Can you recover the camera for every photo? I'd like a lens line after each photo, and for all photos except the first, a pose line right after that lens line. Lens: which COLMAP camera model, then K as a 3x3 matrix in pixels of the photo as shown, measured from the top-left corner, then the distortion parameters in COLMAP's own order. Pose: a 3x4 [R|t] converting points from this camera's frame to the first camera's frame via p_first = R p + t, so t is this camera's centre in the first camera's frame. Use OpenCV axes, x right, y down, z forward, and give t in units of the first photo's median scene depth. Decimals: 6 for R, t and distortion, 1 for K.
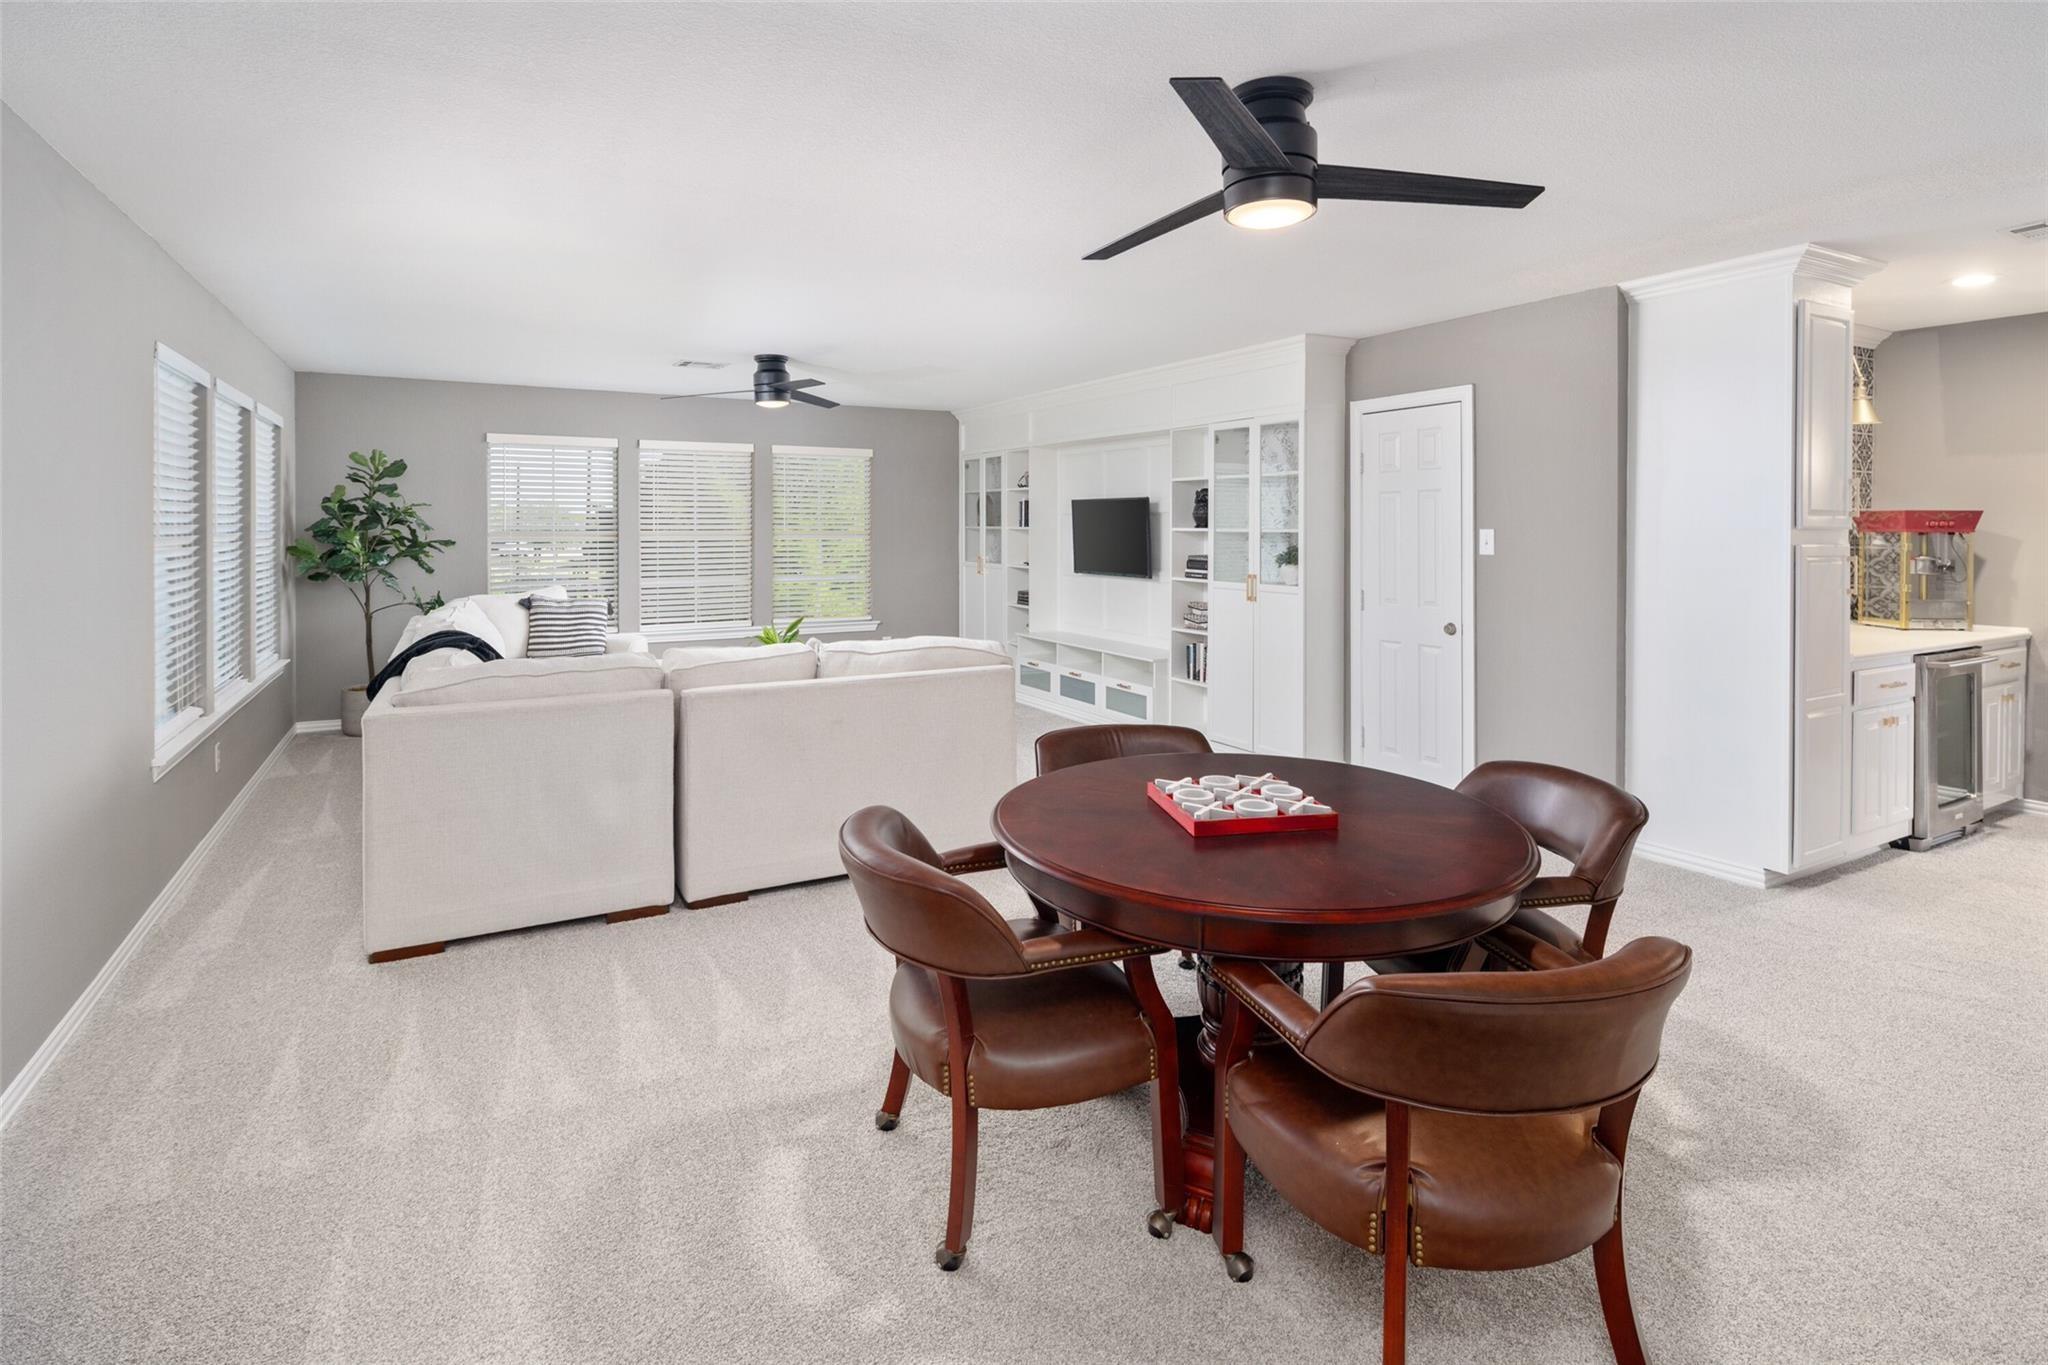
lens RADIAL K [[996.5, 0, 1019.8], [0, 996.5, 669.9], [0, 0, 1]] dist [0.002580, -0.002021]
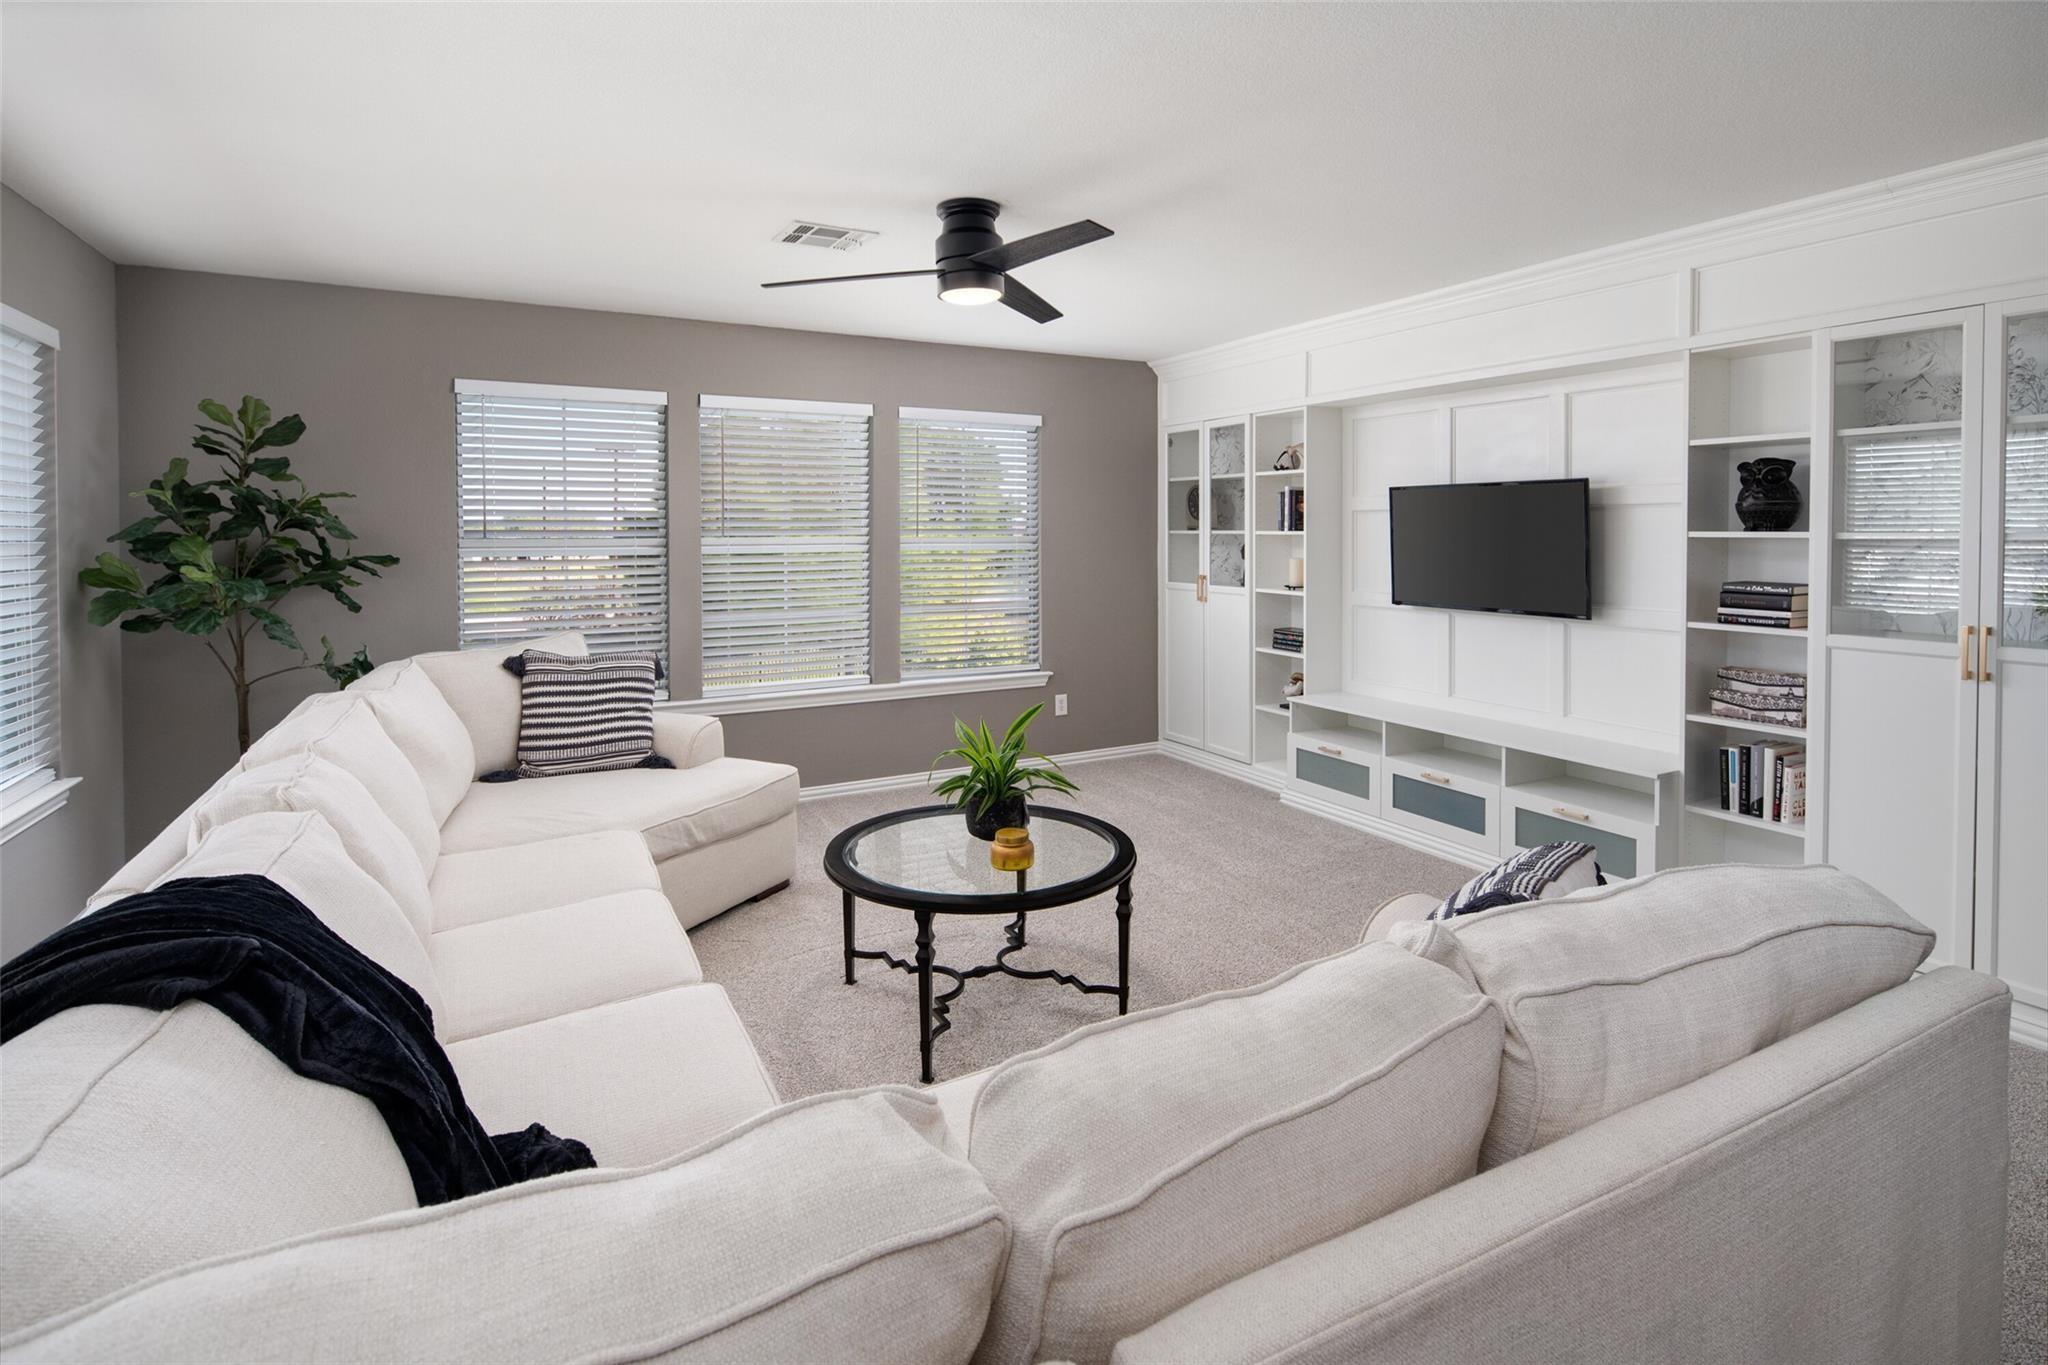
lens RADIAL K [[996.5, 0, 1028.9], [0, 996.5, 692.7], [0, 0, 1]] dist [0.002580, -0.002021]
pose [[0.999855, 0.000348, -0.017013, -0.192116], [-0.000044, 0.999840, 0.017878, -0.062346], [0.017016, -0.017875, 0.999695, 0.435235]]
